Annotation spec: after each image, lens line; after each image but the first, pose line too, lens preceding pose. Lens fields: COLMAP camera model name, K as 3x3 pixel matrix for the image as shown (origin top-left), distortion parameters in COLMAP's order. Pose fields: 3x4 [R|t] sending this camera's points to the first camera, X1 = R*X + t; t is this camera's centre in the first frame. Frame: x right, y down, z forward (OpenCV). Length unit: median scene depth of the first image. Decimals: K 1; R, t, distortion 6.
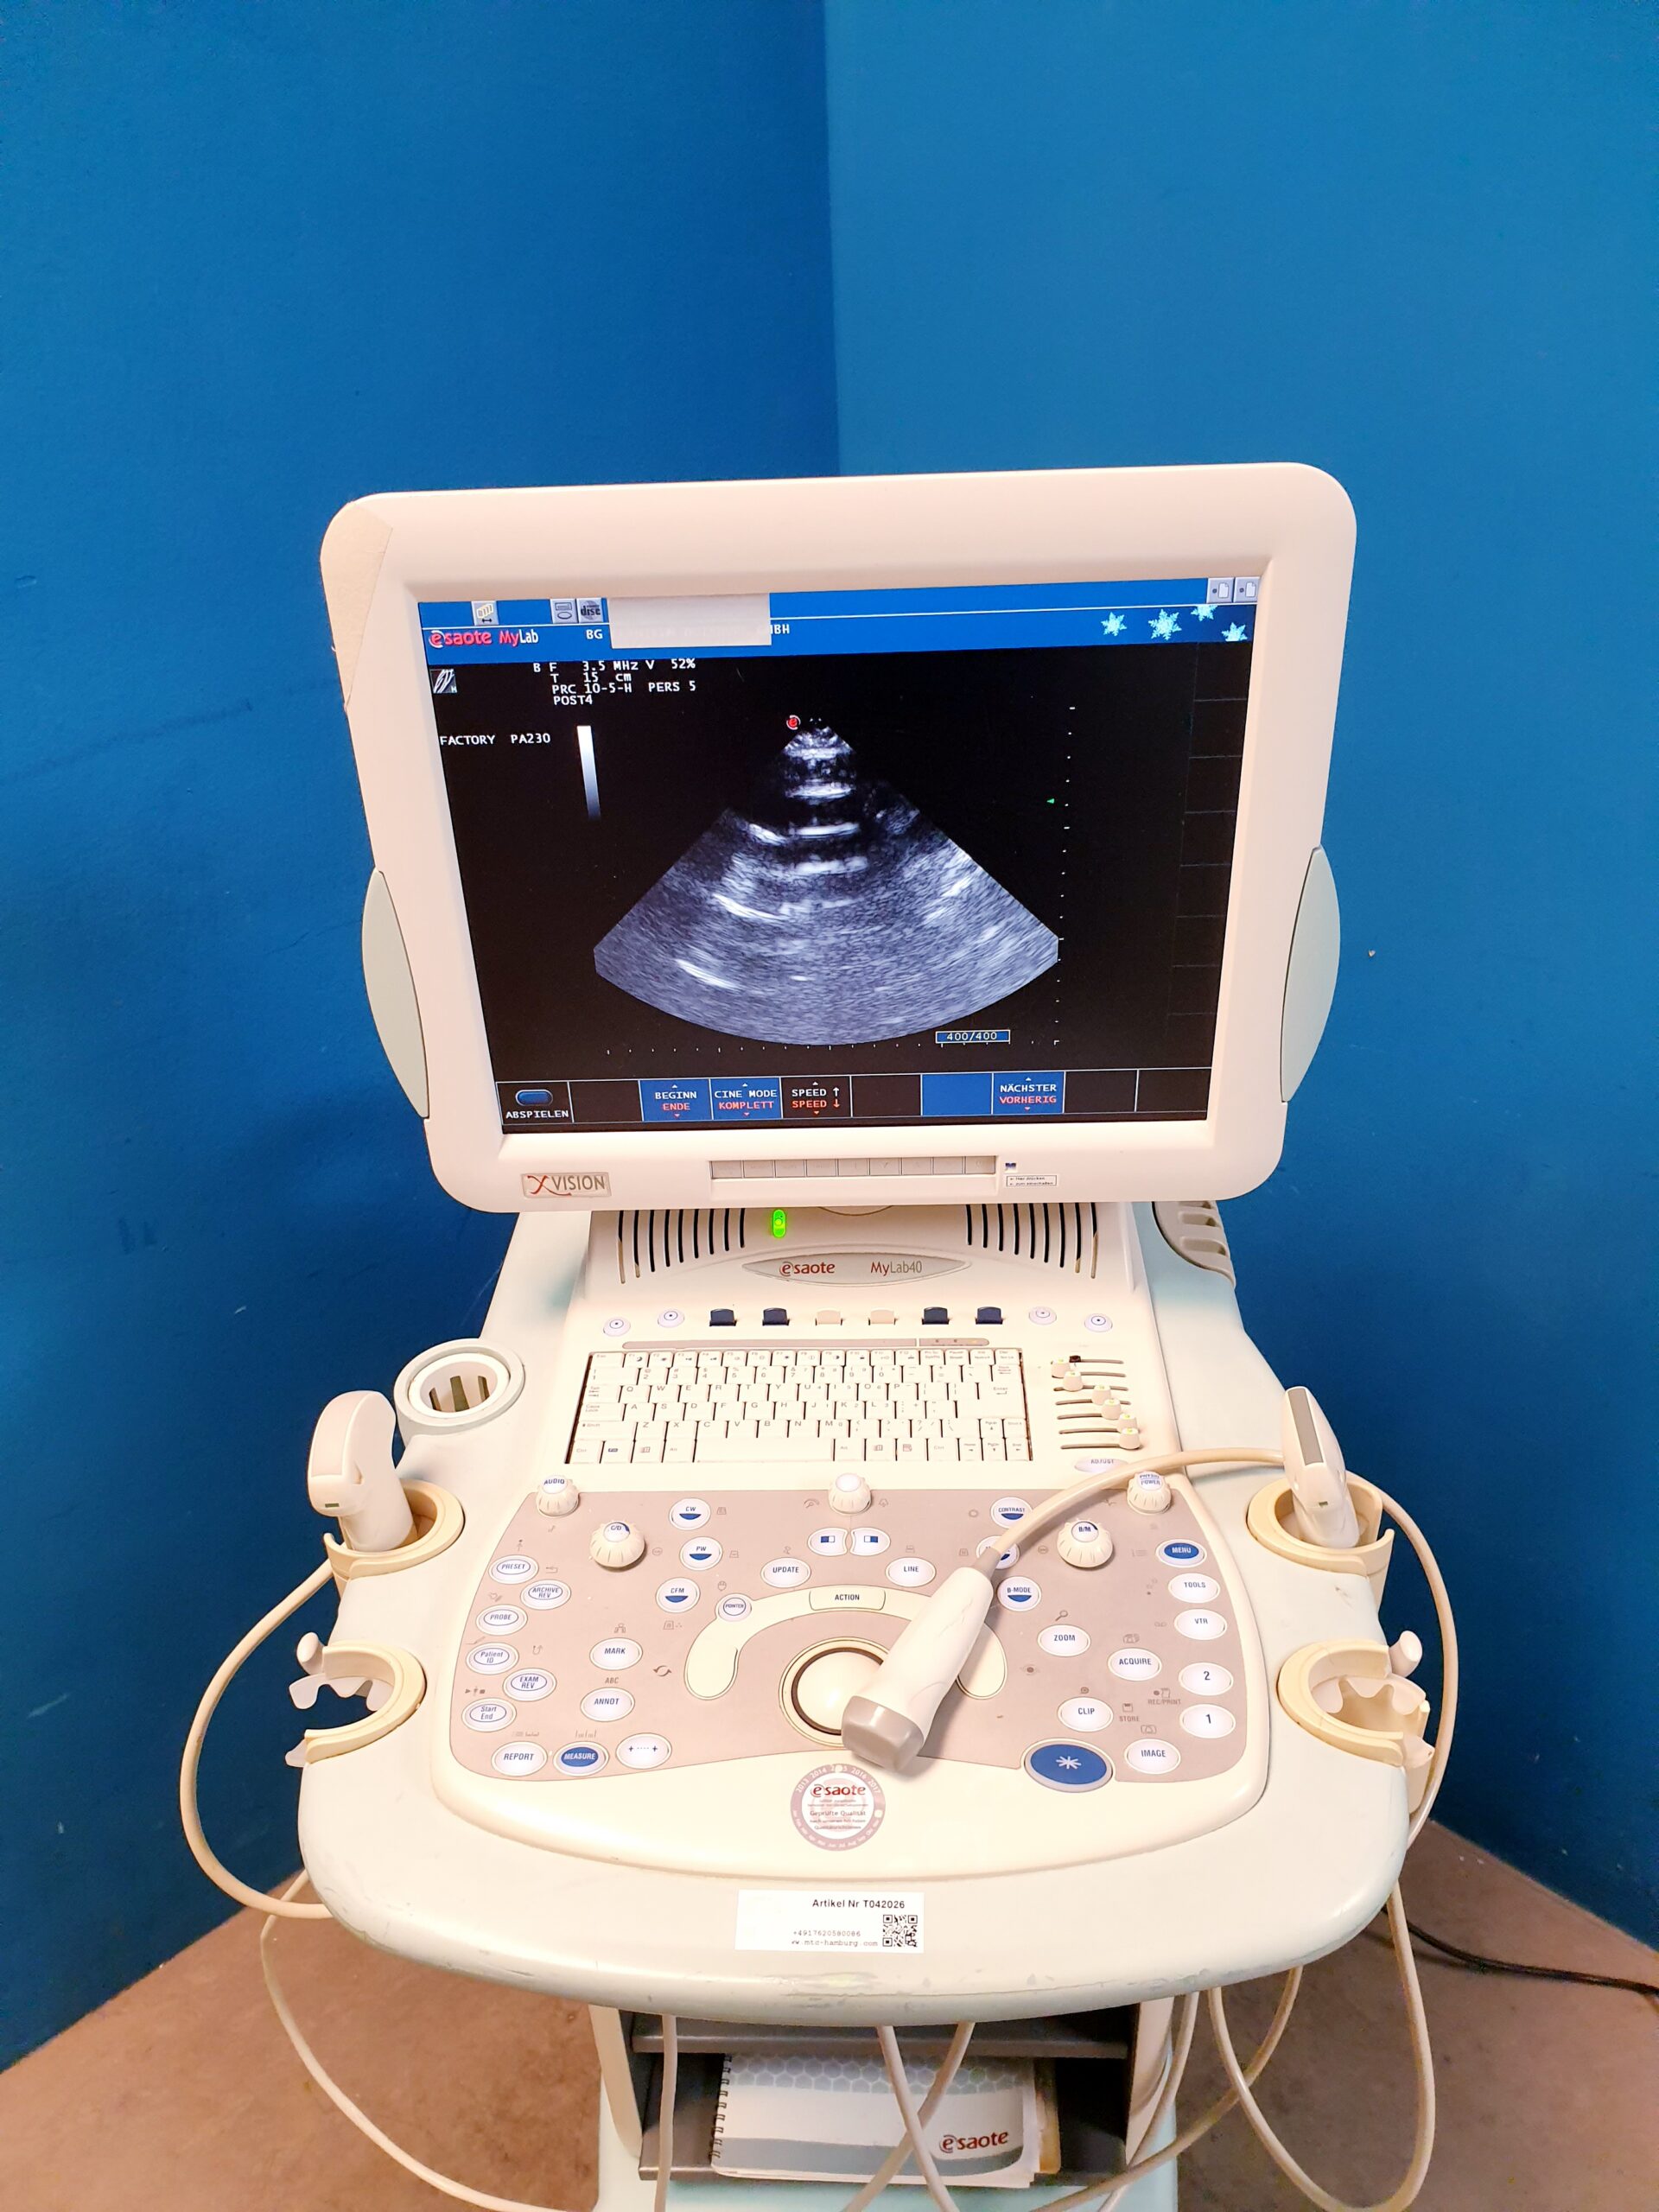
lens RADIAL K [[1685.1, 0, 826.3], [0, 1685.1, 1113.5], [0, 0, 1]] dist [0.034327, -0.008228]
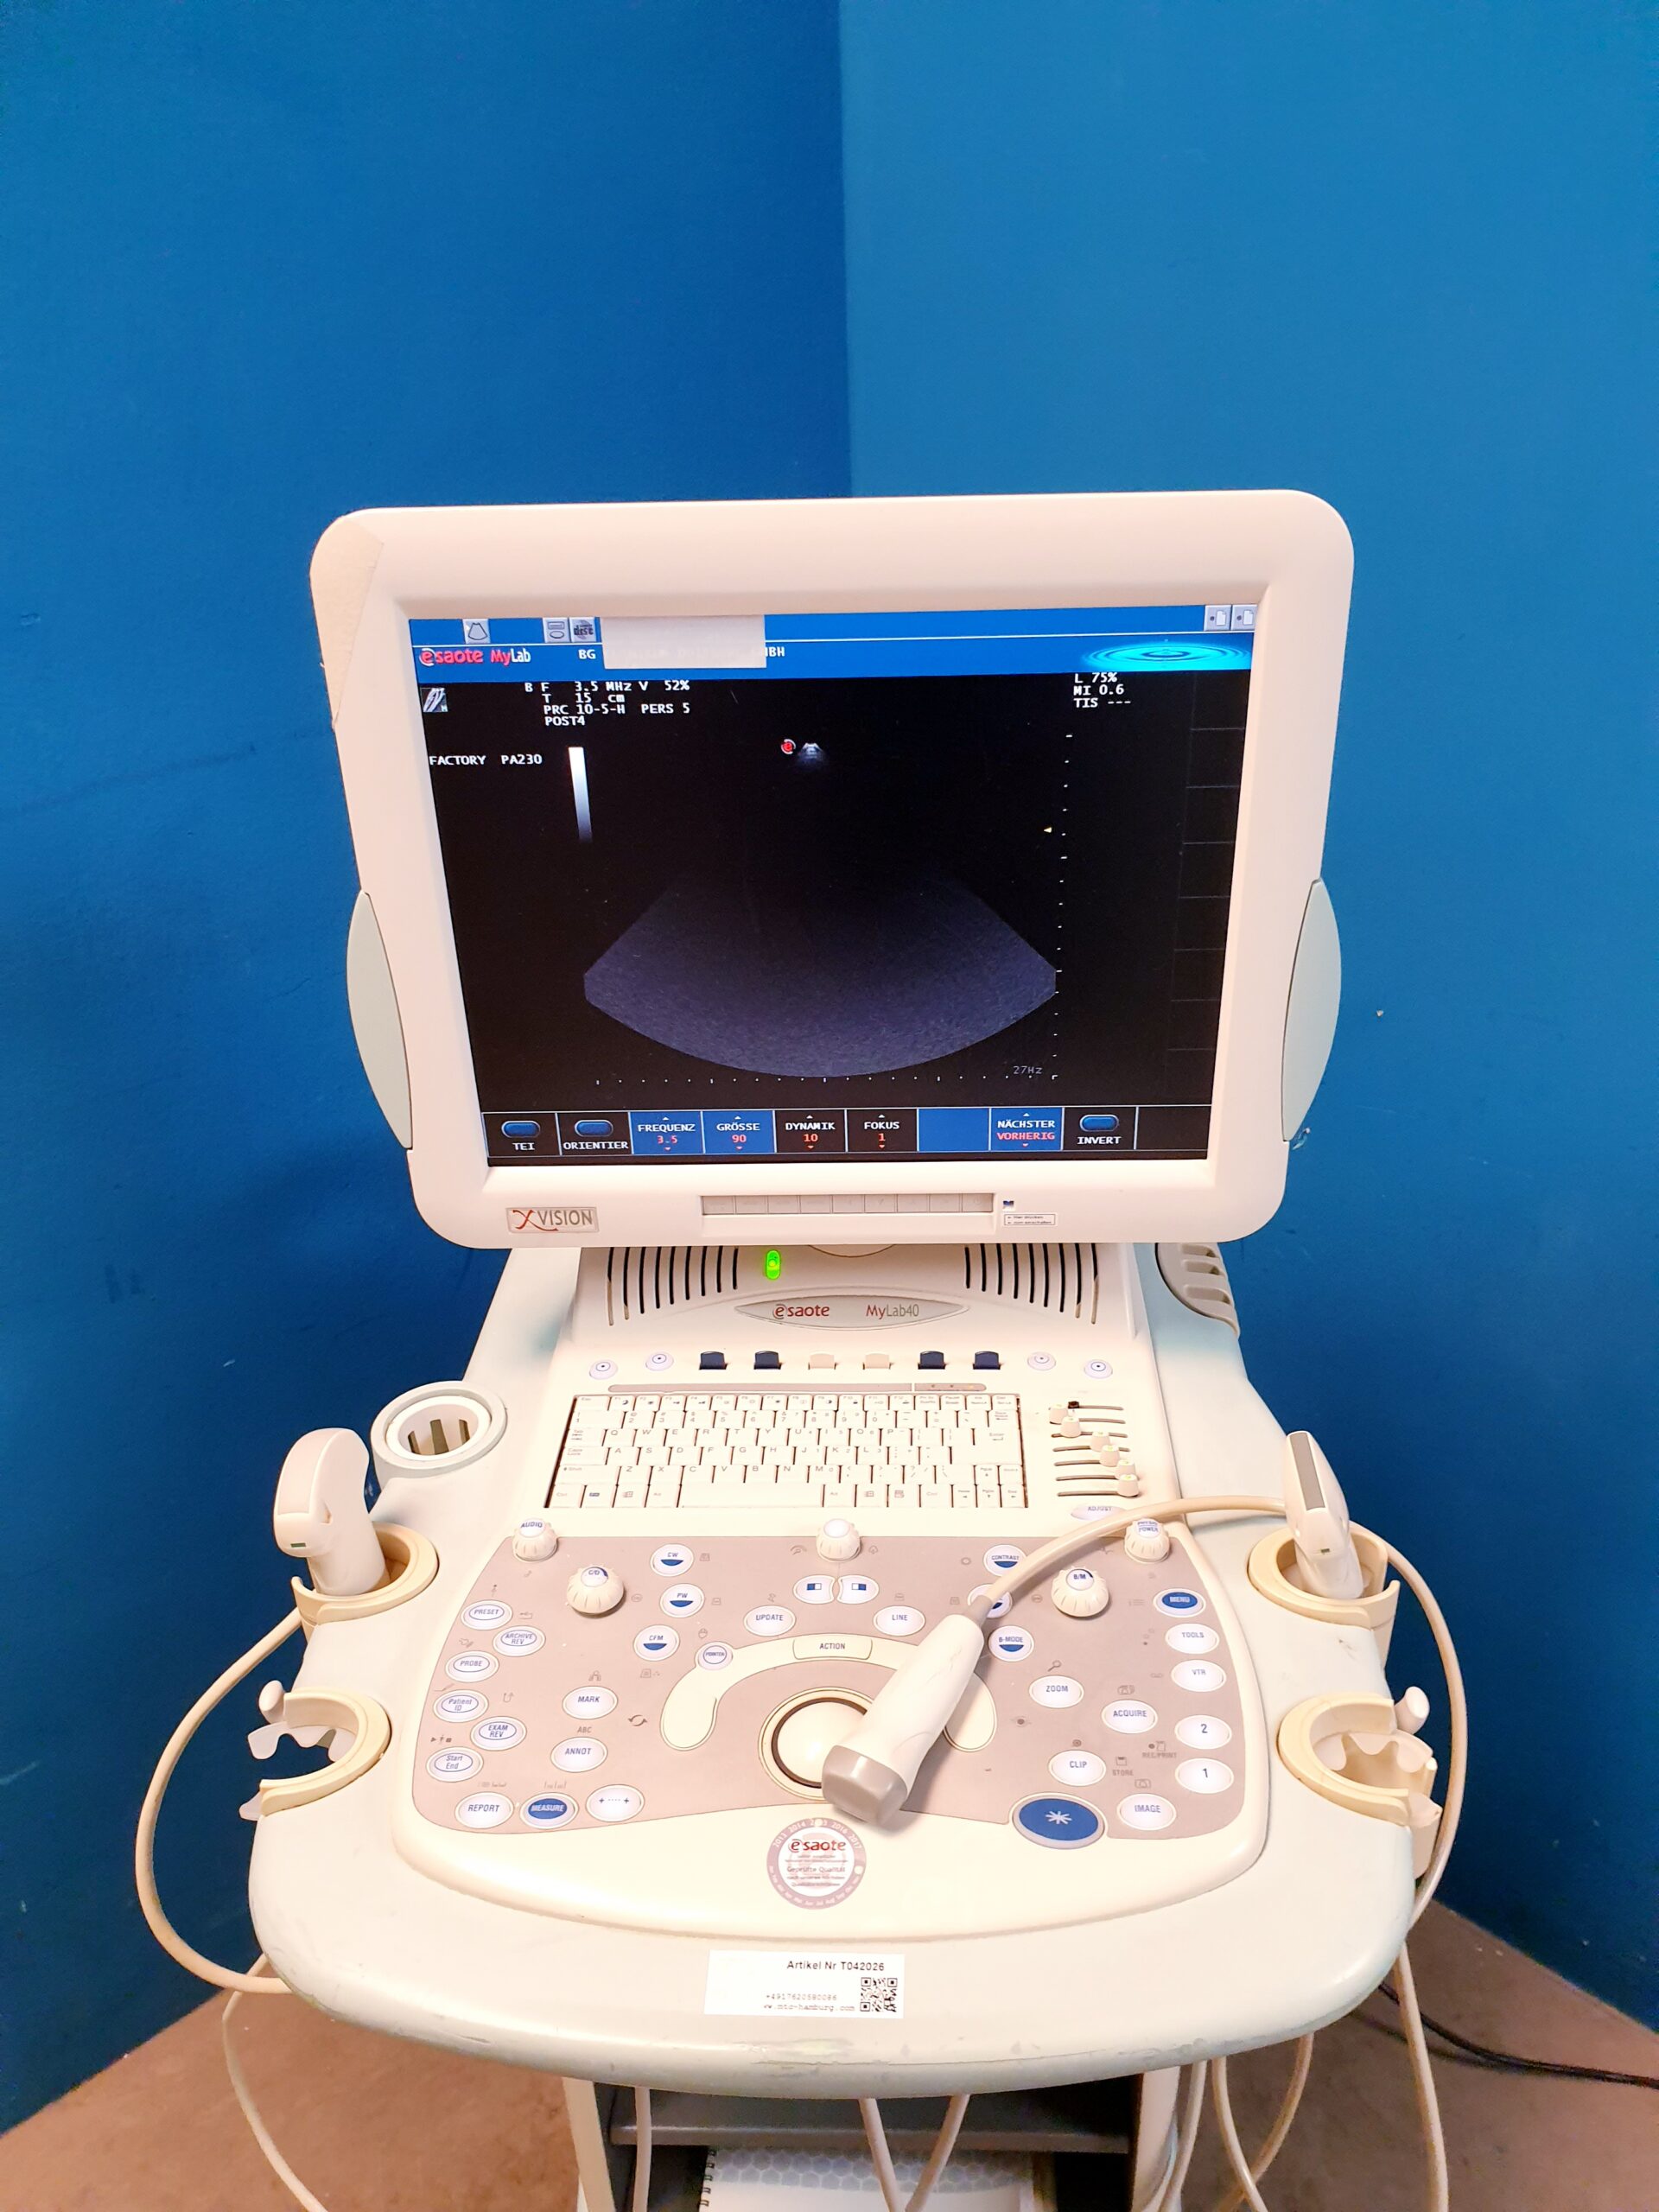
lens RADIAL K [[1685.1, 0, 859.5], [0, 1685.1, 1111.8], [0, 0, 1]] dist [0.034327, -0.008228]
pose [[0.999909, 0.010943, 0.007938, 0.014941], [-0.010526, 0.998657, -0.050737, 0.028233], [-0.008483, 0.050649, 0.998680, 0.020728]]
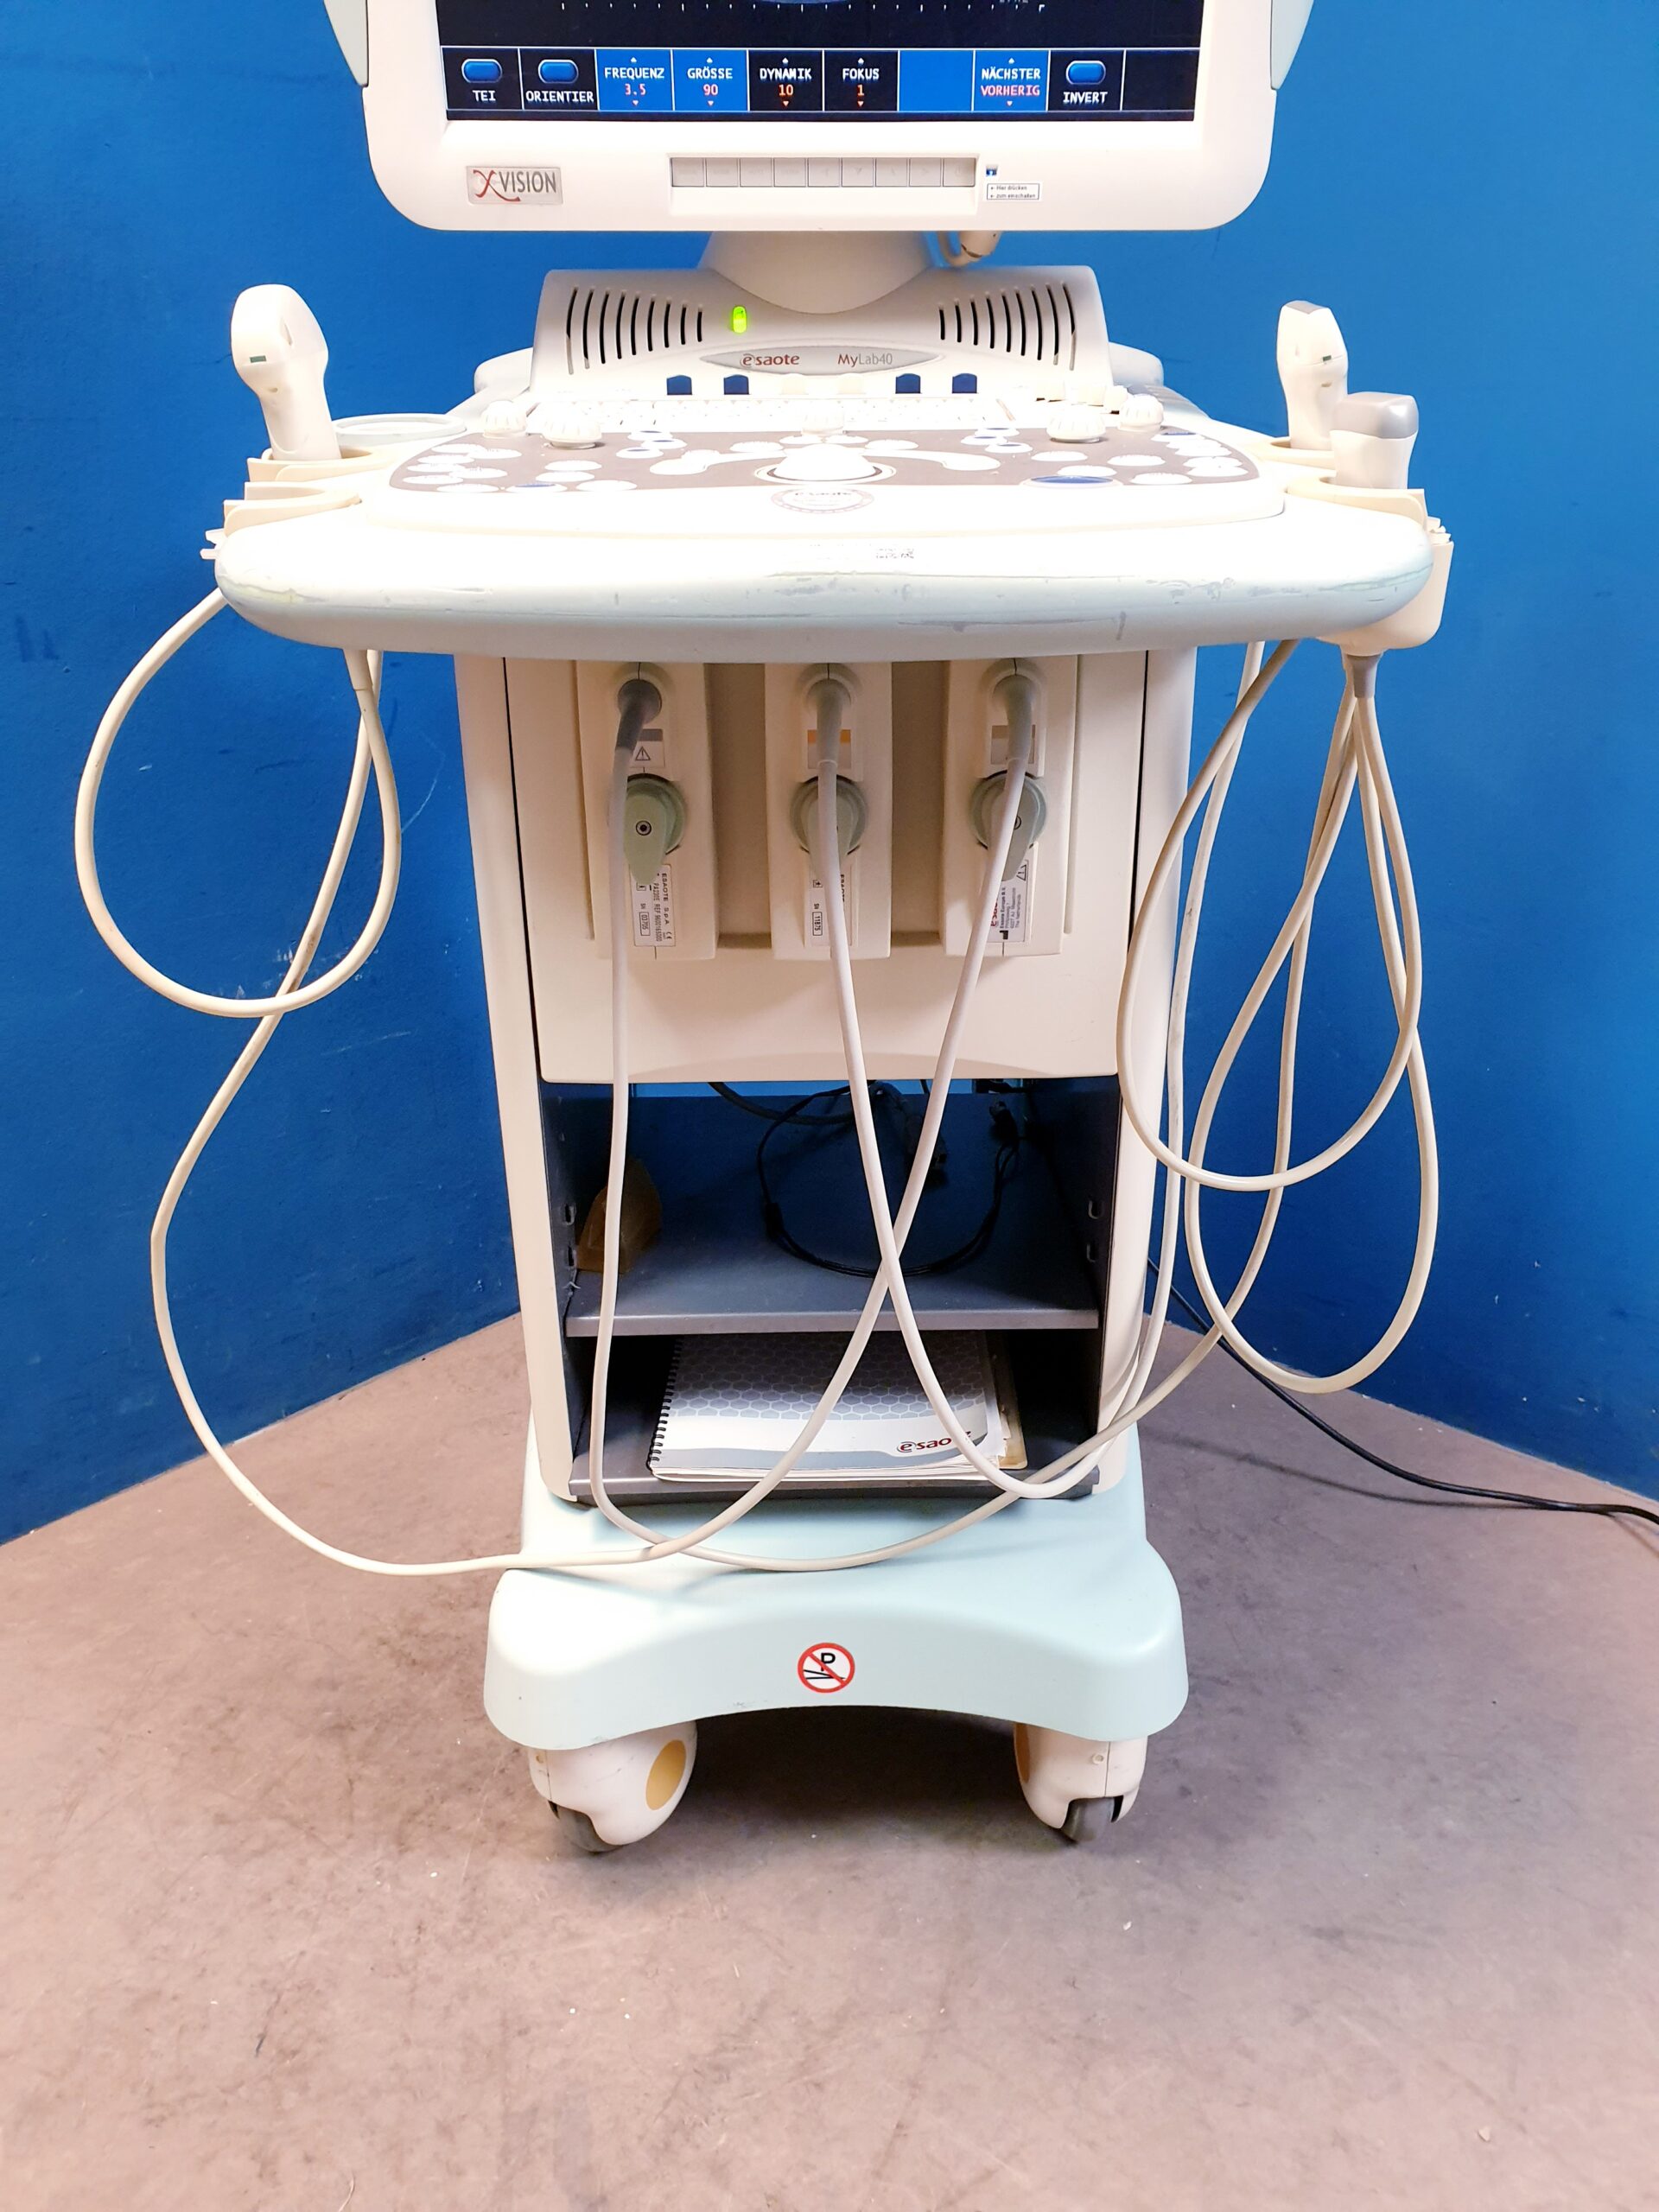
lens RADIAL K [[1685.1, 0, 837.8], [0, 1685.1, 1108.3], [0, 0, 1]] dist [0.034327, -0.008228]
pose [[0.998166, 0.008539, 0.059936, -0.029426], [-0.003711, 0.996771, -0.080214, 0.643332], [-0.060427, 0.079844, 0.994974, 0.094484]]
